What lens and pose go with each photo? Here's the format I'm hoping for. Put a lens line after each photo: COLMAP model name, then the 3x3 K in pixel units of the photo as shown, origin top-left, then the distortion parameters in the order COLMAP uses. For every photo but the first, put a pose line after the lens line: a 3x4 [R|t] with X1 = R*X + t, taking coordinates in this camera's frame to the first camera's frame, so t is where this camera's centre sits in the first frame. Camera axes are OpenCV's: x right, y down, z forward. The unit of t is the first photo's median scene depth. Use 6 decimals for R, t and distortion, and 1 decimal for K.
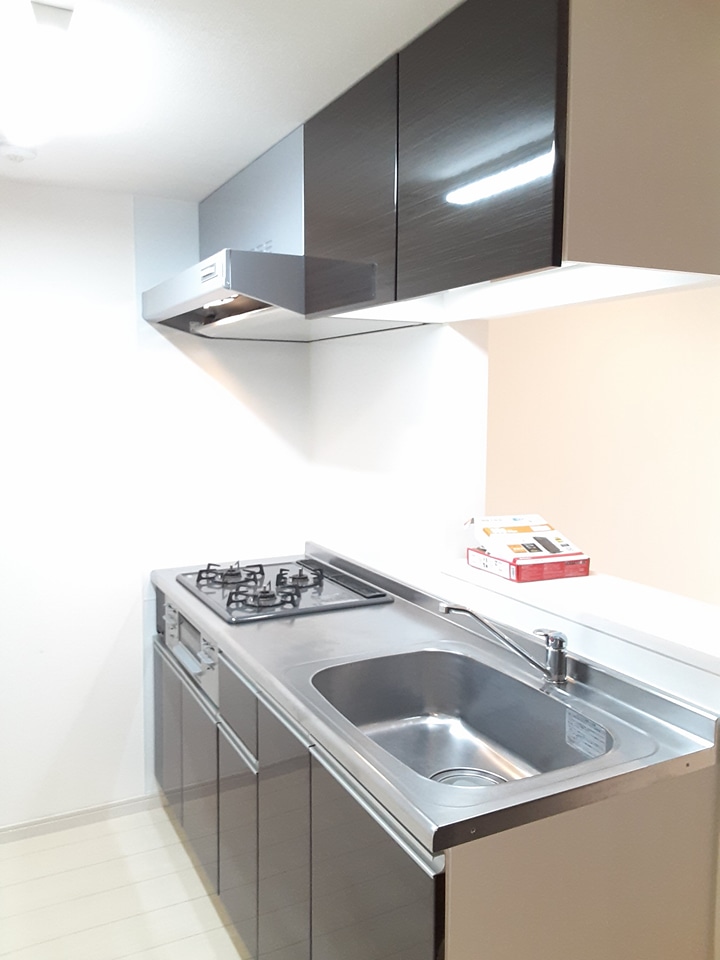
lens RADIAL K [[782.0, 0, 357.3], [0, 782.0, 463.9], [0, 0, 1]] dist [0.150440, -0.215377]
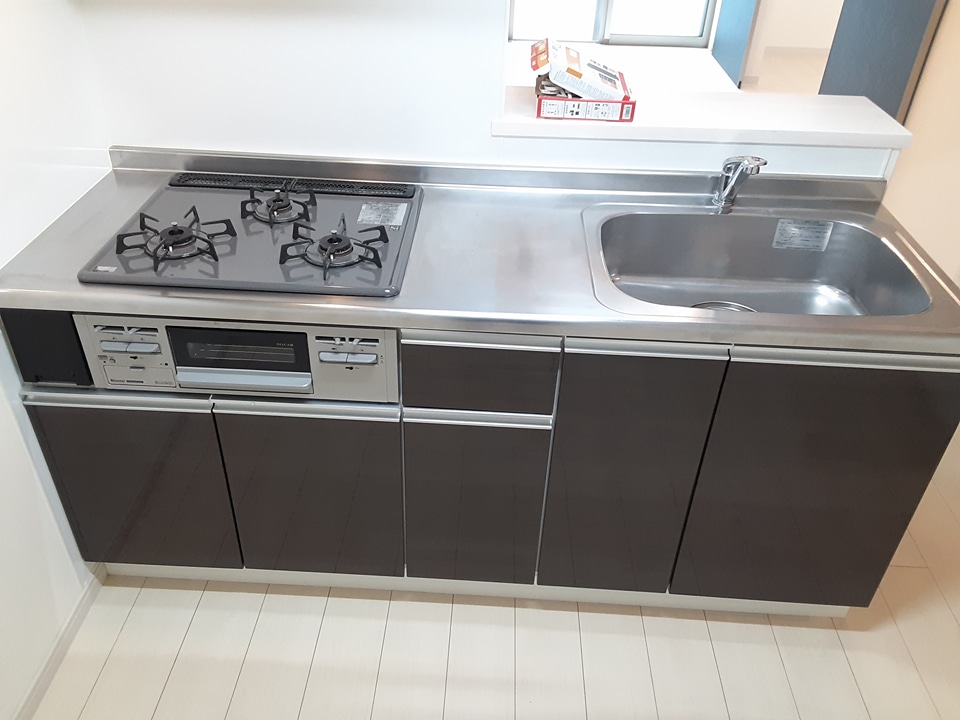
lens RADIAL K [[782.0, 0, 468.4], [0, 782.0, 362.5], [0, 0, 1]] dist [0.150440, -0.215377]
pose [[0.495327, -0.492883, 0.715345, -0.566692], [0.052905, 0.839046, 0.541481, -0.105270], [-0.867094, -0.230365, 0.441678, 0.540510]]
